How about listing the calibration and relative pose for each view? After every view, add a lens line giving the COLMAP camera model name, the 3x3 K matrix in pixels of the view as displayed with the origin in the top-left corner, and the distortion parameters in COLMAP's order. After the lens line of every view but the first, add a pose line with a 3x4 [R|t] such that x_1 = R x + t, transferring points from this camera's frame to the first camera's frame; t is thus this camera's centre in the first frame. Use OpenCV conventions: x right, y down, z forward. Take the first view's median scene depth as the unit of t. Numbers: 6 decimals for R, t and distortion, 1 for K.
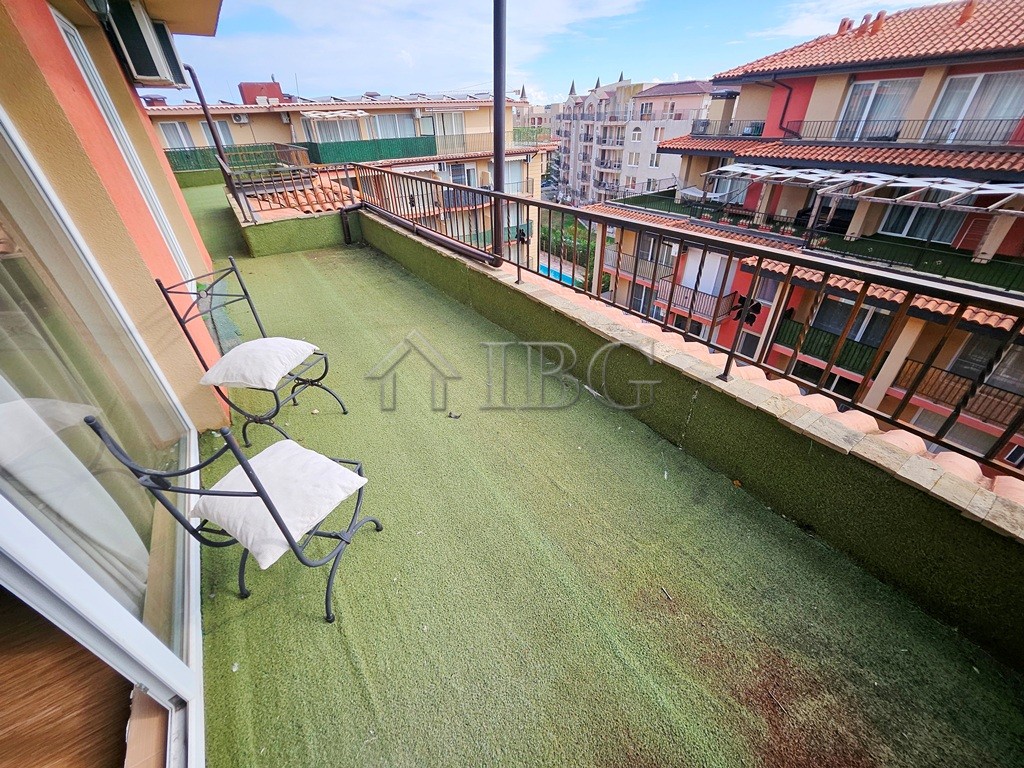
lens RADIAL K [[402.7, 0, 497.8], [0, 402.7, 364.2], [0, 0, 1]] dist [-0.008489, 0.002084]
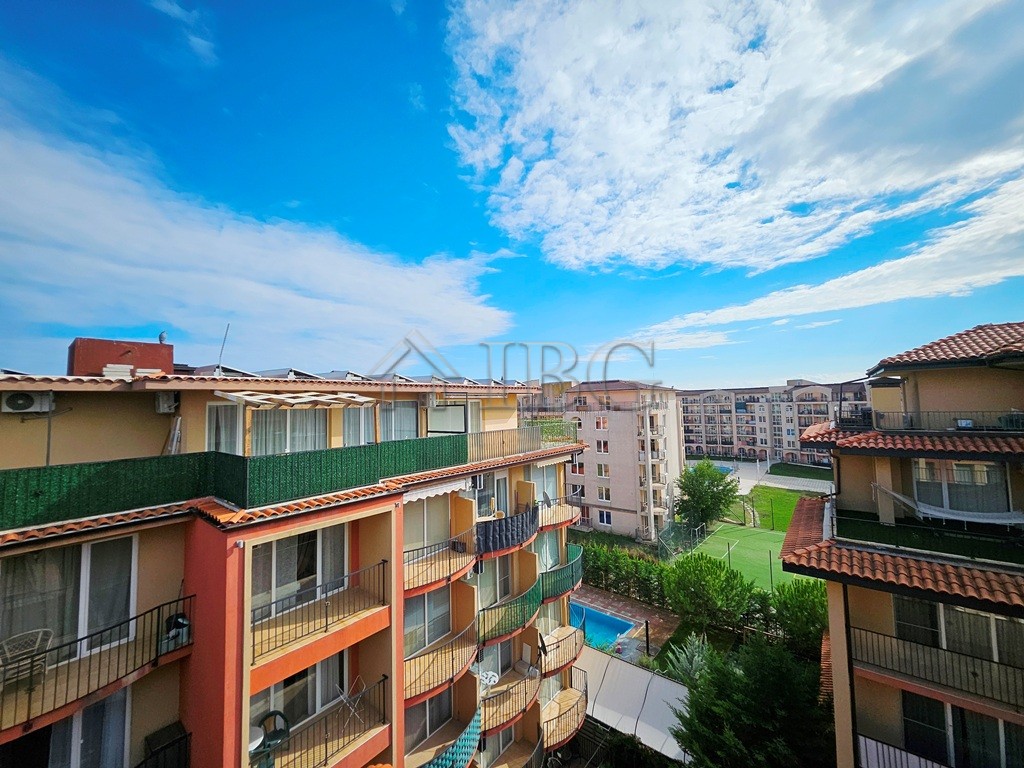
lens RADIAL K [[402.7, 0, 518.2], [0, 402.7, 380.1], [0, 0, 1]] dist [-0.008489, 0.002084]
pose [[0.948540, 0.026238, 0.315567, -0.289023], [0.163040, 0.813848, -0.557736, -0.310641], [-0.271458, 0.580485, 0.767690, 0.514528]]
